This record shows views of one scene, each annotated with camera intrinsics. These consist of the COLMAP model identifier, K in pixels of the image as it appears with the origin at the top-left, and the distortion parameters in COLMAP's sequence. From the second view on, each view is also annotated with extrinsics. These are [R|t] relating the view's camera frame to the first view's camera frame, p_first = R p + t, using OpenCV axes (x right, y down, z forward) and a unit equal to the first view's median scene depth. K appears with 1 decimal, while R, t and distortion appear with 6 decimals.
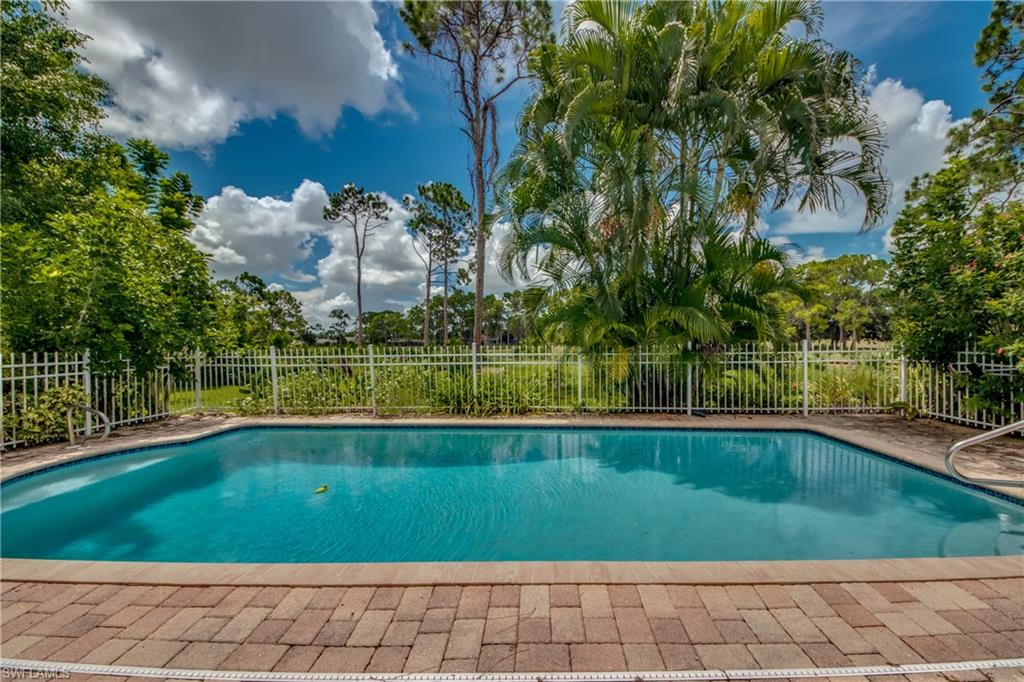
lens RADIAL K [[400.2, 0, 533.2], [0, 400.2, 337.4], [0, 0, 1]] dist [0.031601, -0.022249]
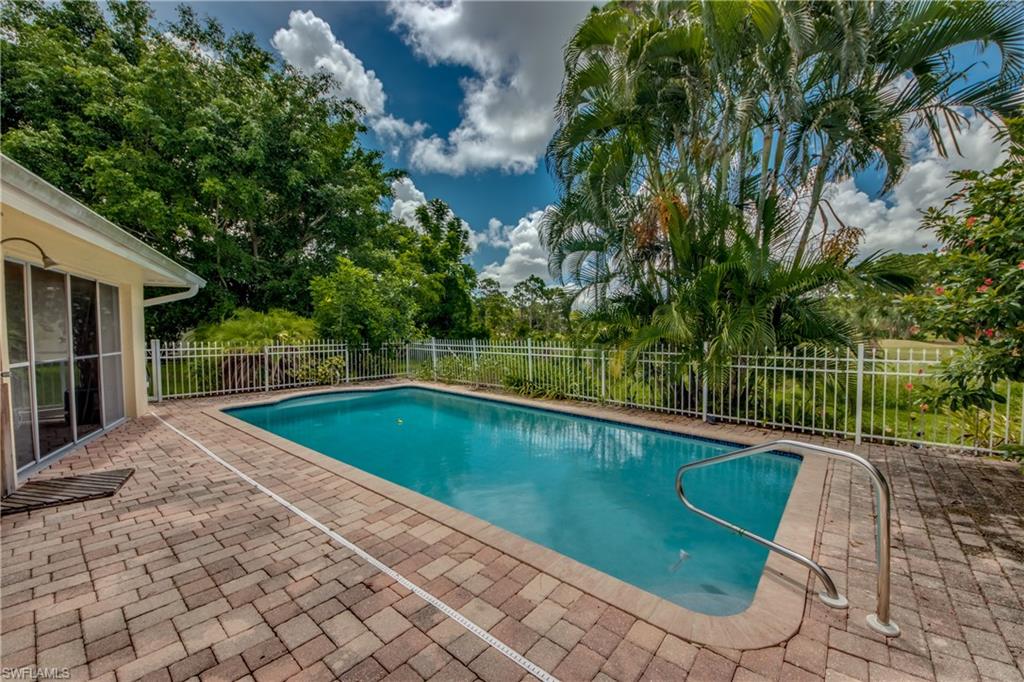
lens RADIAL K [[400.2, 0, 533.2], [0, 400.2, 337.4], [0, 0, 1]] dist [0.031601, -0.022249]
pose [[0.786923, 0.019869, -0.616731, 0.104285], [-0.000911, 0.999518, 0.031039, -0.004519], [0.617050, -0.023864, 0.786562, 0.005035]]
